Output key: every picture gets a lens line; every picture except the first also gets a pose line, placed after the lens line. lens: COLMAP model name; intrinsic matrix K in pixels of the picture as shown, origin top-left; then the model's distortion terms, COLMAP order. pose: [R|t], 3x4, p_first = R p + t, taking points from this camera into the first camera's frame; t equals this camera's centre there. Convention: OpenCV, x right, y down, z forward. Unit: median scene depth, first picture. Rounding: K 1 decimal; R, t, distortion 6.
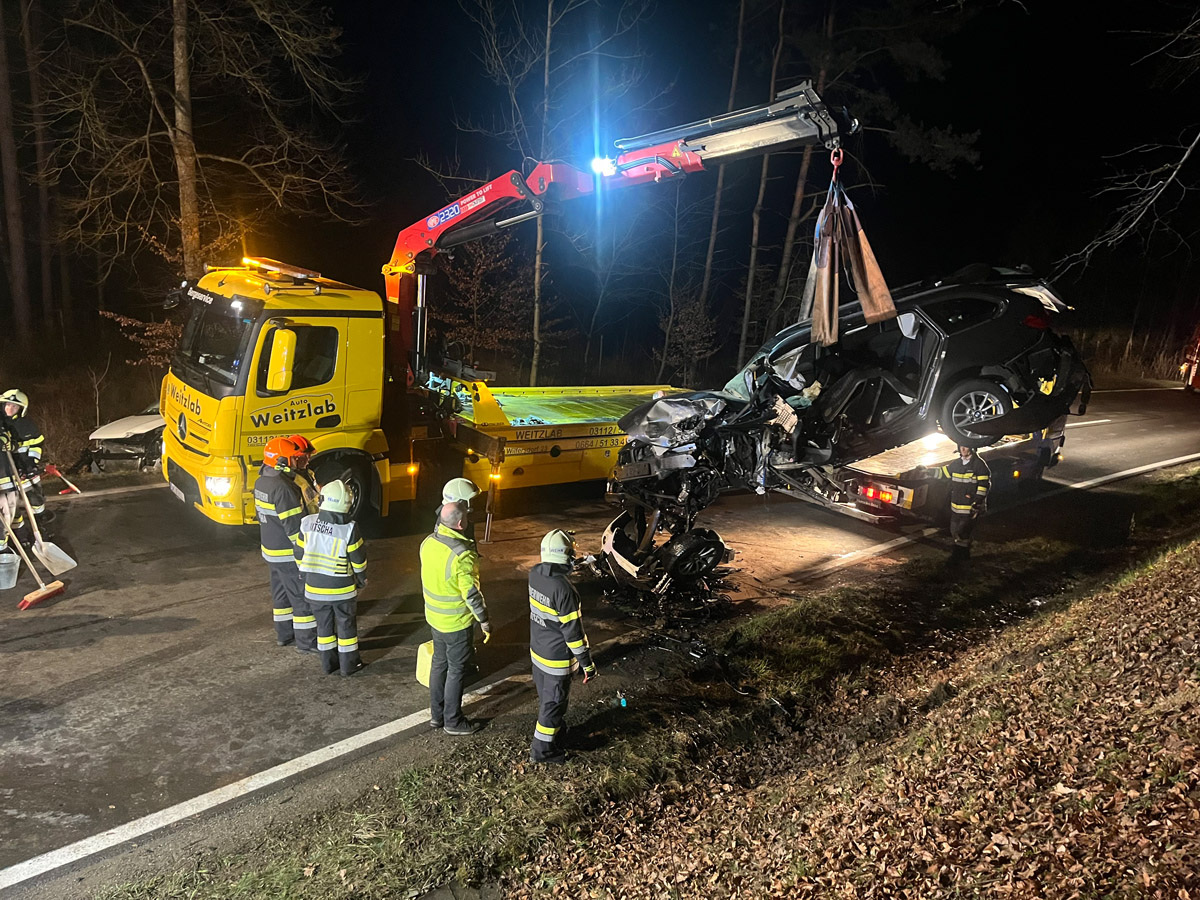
lens RADIAL K [[903.1, 0, 600.0], [0, 903.1, 450.0], [0, 0, 1]] dist [0.026000, -0.007133]
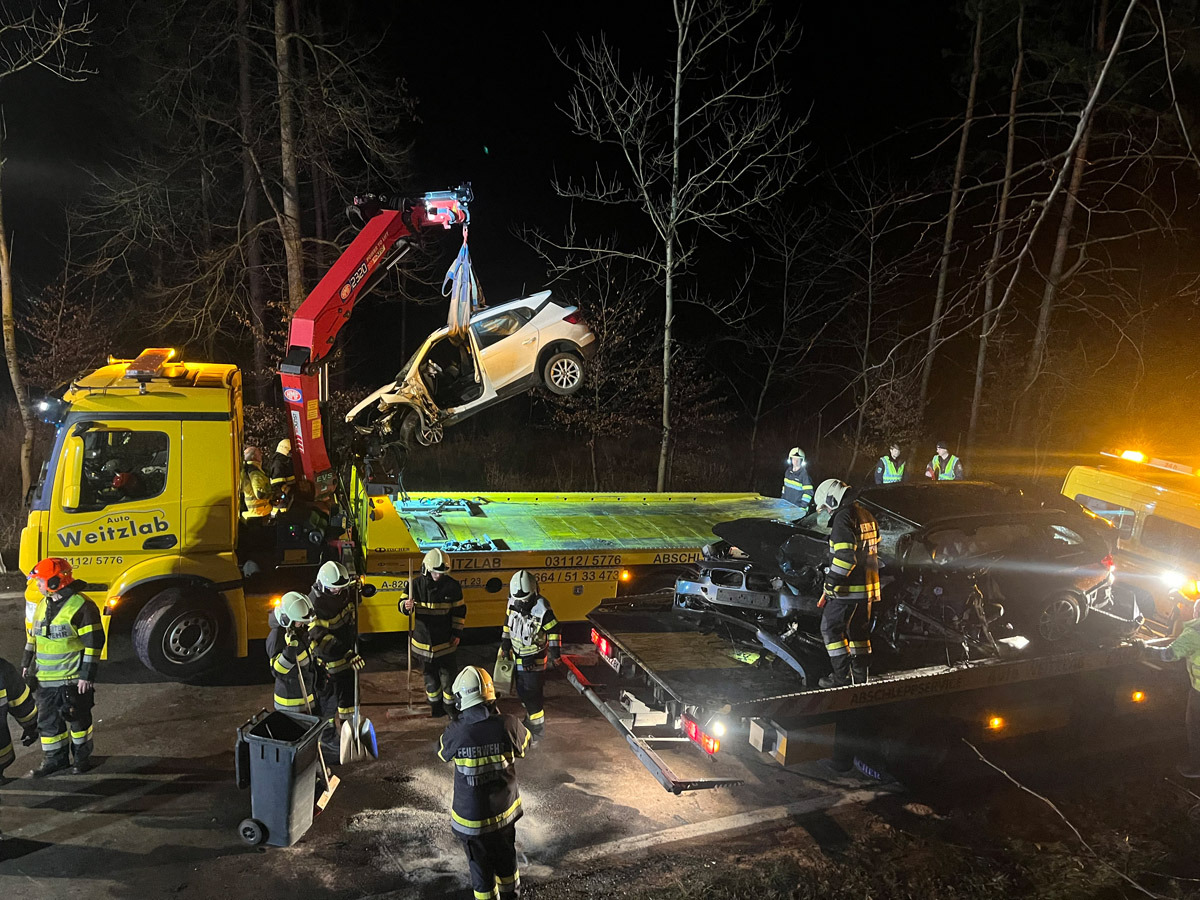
lens RADIAL K [[894.8, 0, 600.0], [0, 894.8, 450.0], [0, 0, 1]] dist [0.069058, -0.095147]
pose [[0.929649, 0.032172, -0.367038, 0.253959], [-0.057587, 0.996625, -0.058501, -0.060102], [0.363917, 0.075522, 0.928364, 0.238932]]
